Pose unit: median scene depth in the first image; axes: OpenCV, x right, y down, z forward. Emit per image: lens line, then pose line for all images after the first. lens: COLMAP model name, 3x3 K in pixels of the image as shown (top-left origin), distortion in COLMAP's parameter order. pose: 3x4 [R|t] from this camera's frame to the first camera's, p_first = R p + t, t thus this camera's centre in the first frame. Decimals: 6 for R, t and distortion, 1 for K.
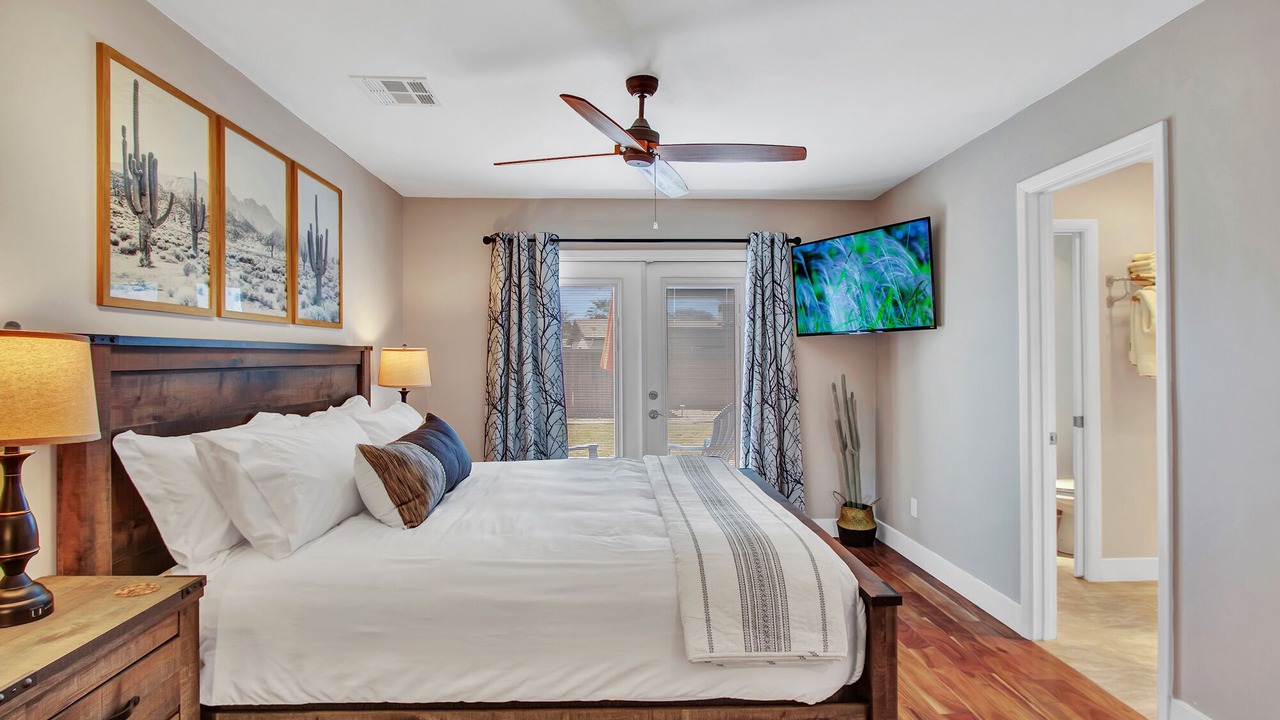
lens RADIAL K [[665.6, 0, 617.3], [0, 665.6, 347.3], [0, 0, 1]] dist [-0.012794, -0.000181]
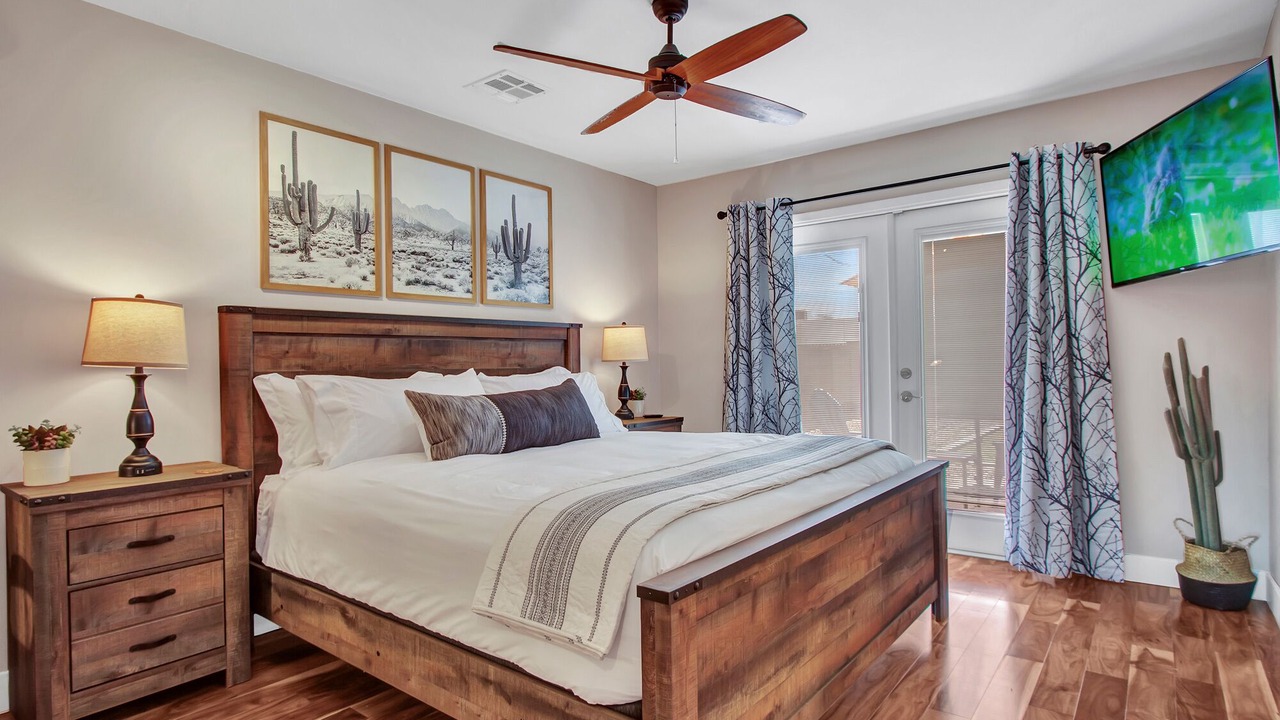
lens RADIAL K [[666.4, 0, 640.0], [0, 666.4, 360.0], [0, 0, 1]] dist [-0.017909, 0.000159]
pose [[0.769455, -0.014469, -0.638537, 0.545204], [0.023532, 0.999707, 0.005704, 0.072033], [0.638267, -0.019415, 0.769570, 0.264130]]
